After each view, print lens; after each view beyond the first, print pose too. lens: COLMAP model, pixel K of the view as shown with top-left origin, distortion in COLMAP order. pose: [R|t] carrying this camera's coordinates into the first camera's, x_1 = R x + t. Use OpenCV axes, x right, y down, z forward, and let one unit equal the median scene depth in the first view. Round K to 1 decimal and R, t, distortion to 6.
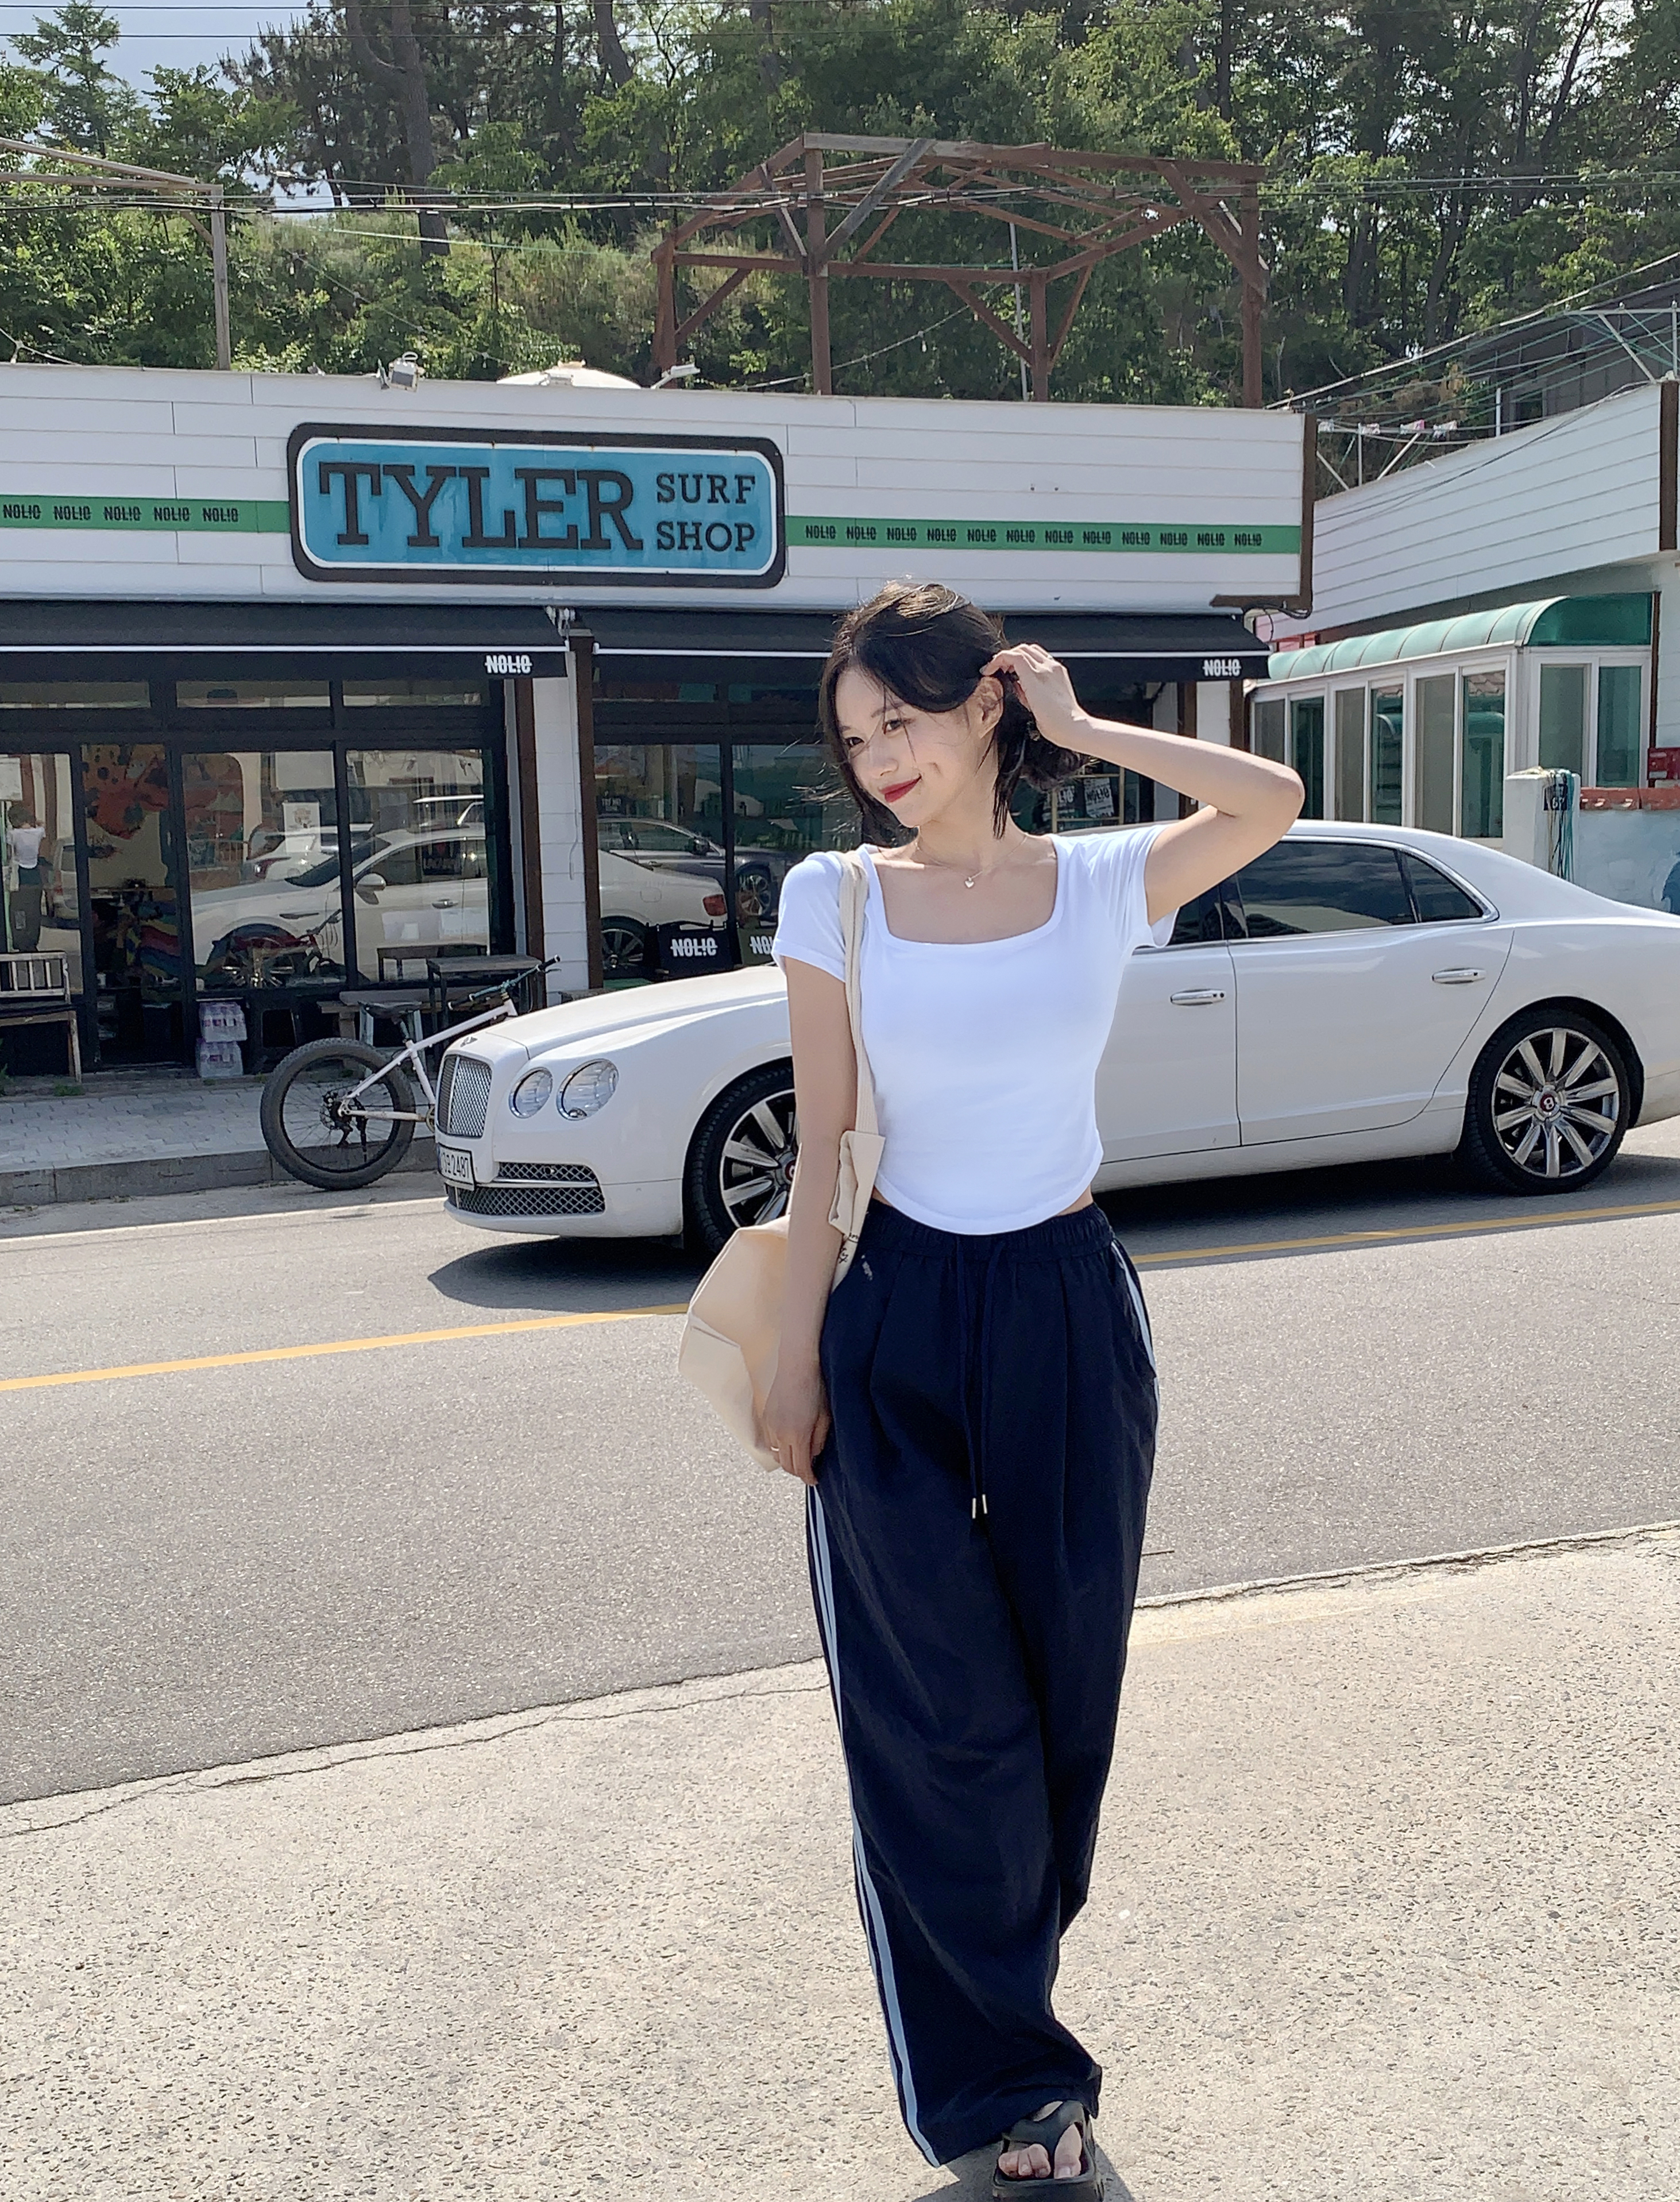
lens RADIAL K [[2373.4, 0, 869.6], [0, 2373.4, 1165.5], [0, 0, 1]] dist [0.000083, 0.000000]
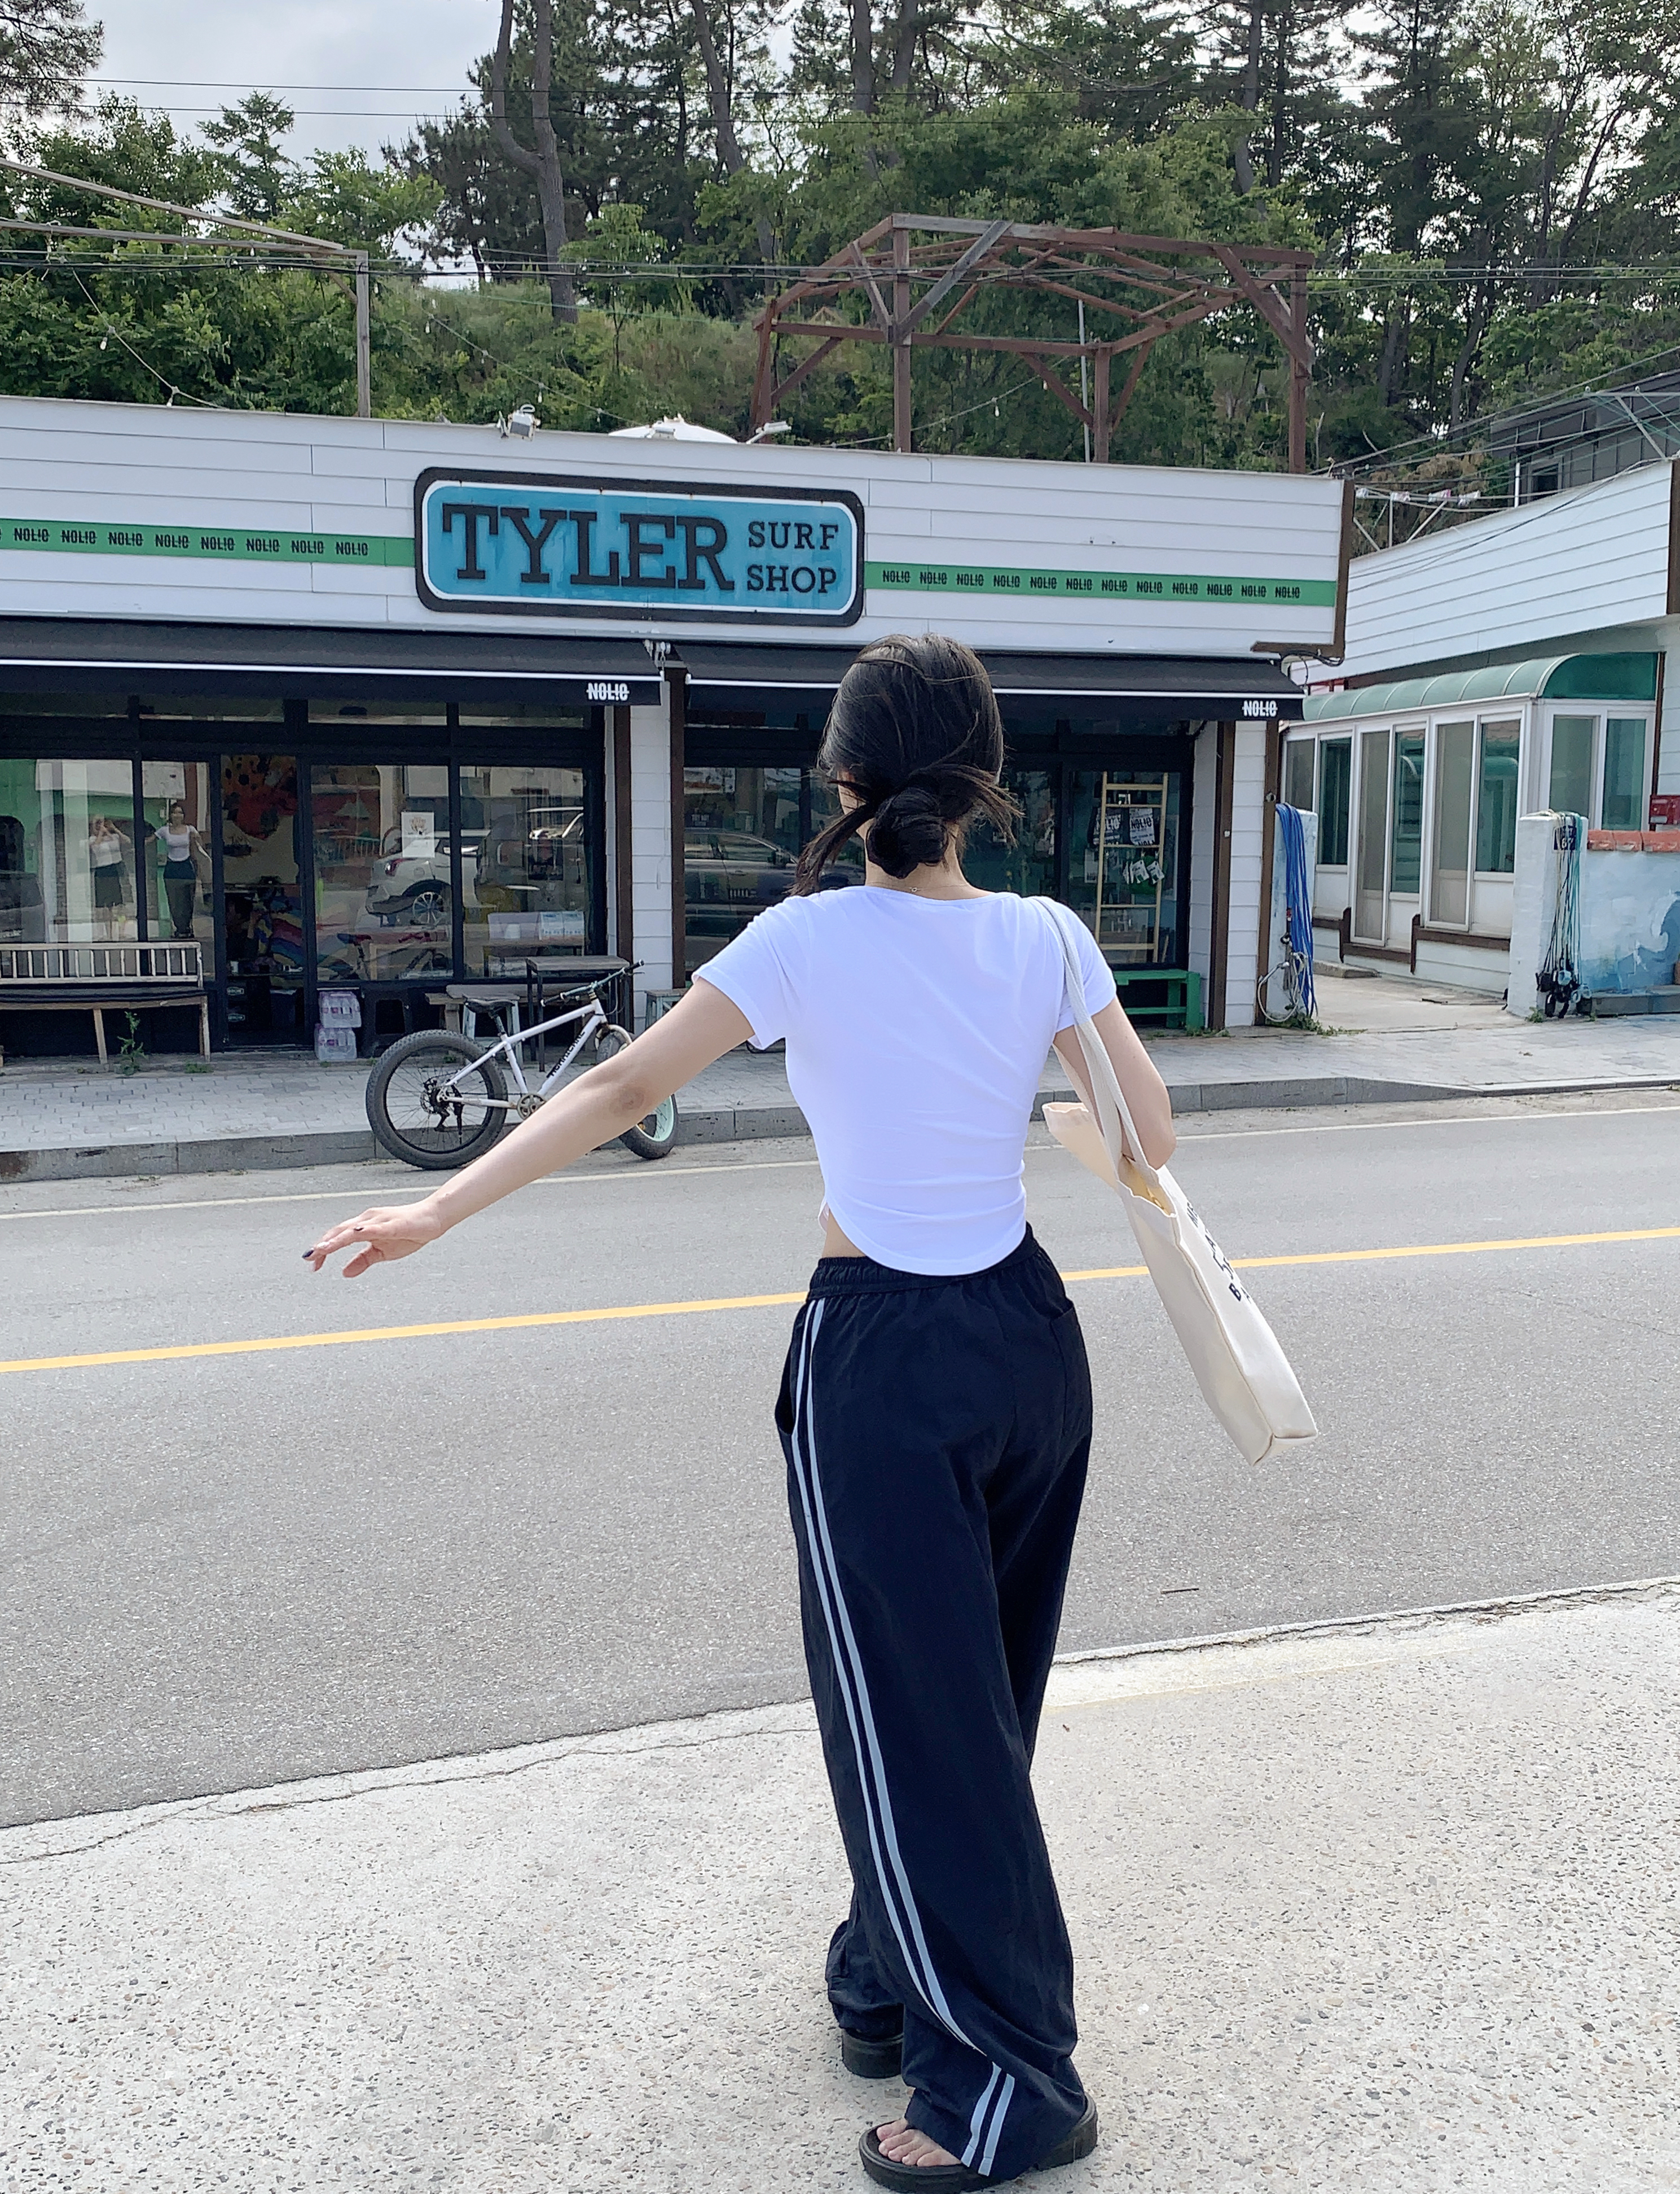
lens RADIAL K [[2118.9, 0, 876.4], [0, 2118.9, 1129.5], [0, 0, 1]] dist [-0.000686, 0.000000]
pose [[0.999225, 0.030691, -0.024633, 0.001840], [-0.030845, 0.999507, -0.005922, -0.006915], [0.024439, 0.006678, 0.999679, 0.025692]]
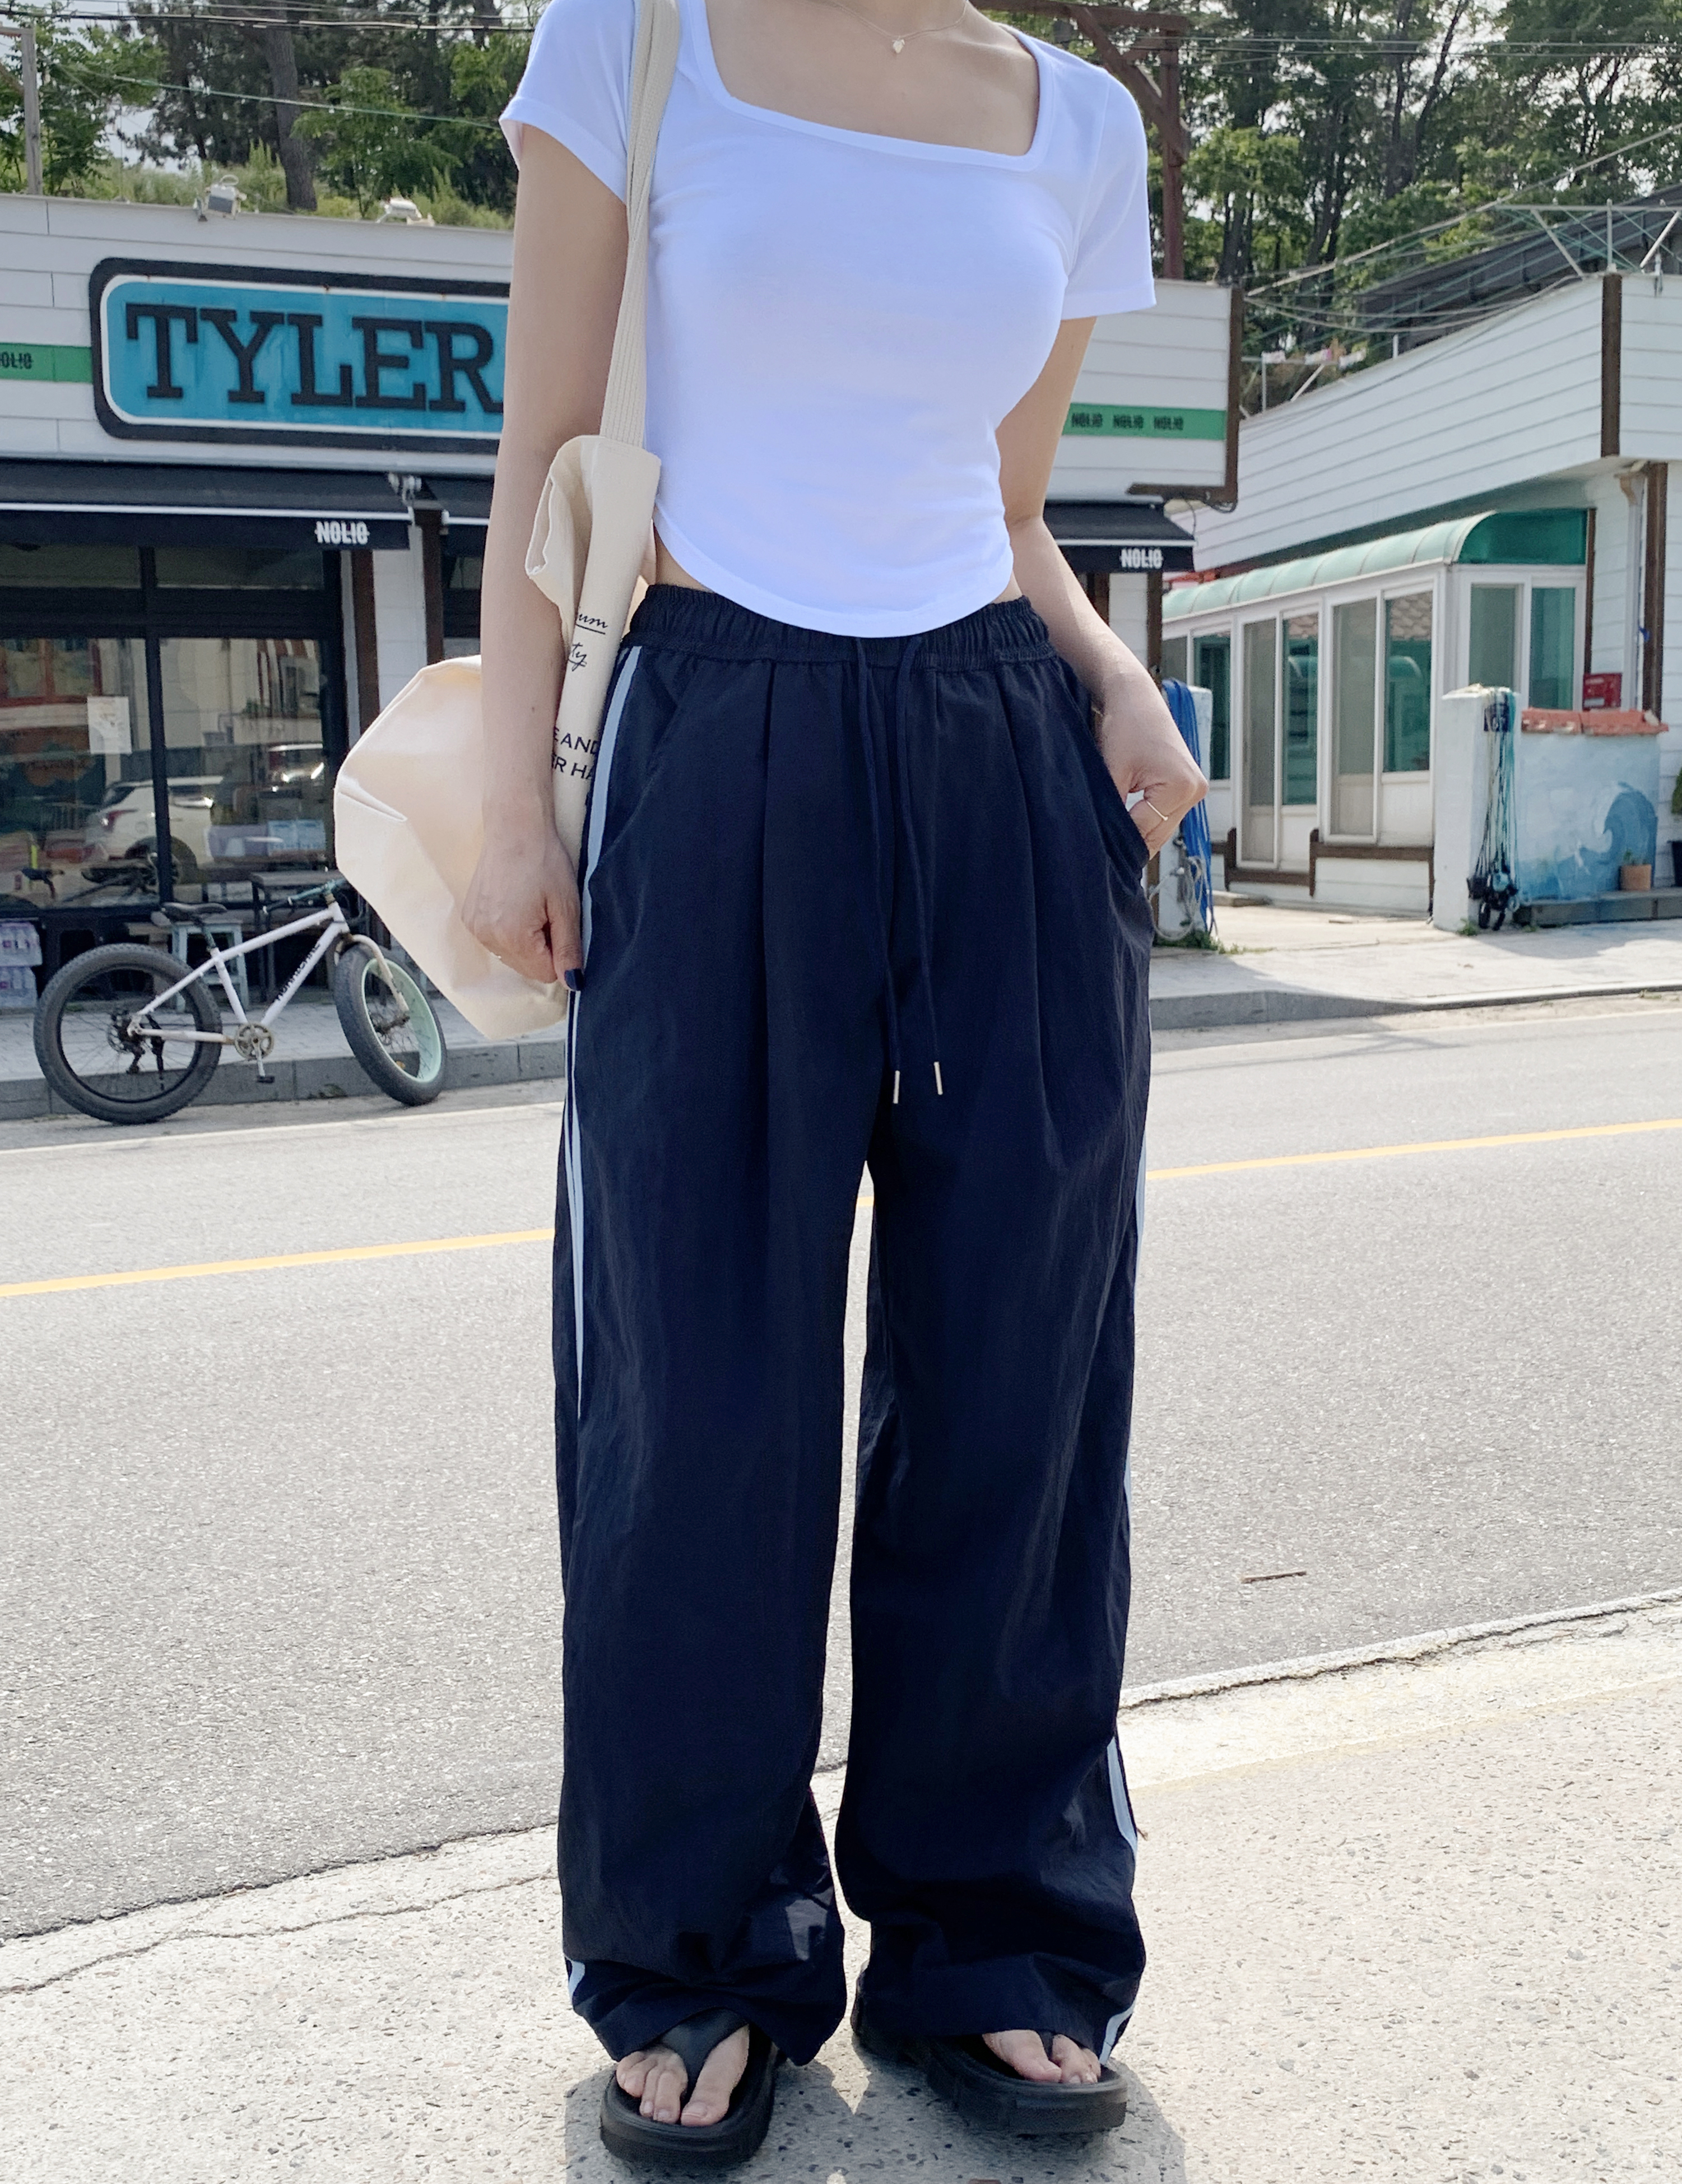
lens RADIAL K [[2353.9, 0, 872.3], [0, 2353.9, 1115.1], [0, 0, 1]] dist [0.000083, 0.000000]
pose [[0.998556, 0.000143, 0.053715, -0.003454], [0.000695, 0.999878, -0.015591, 0.016498], [-0.053710, 0.015605, 0.998435, 0.119843]]
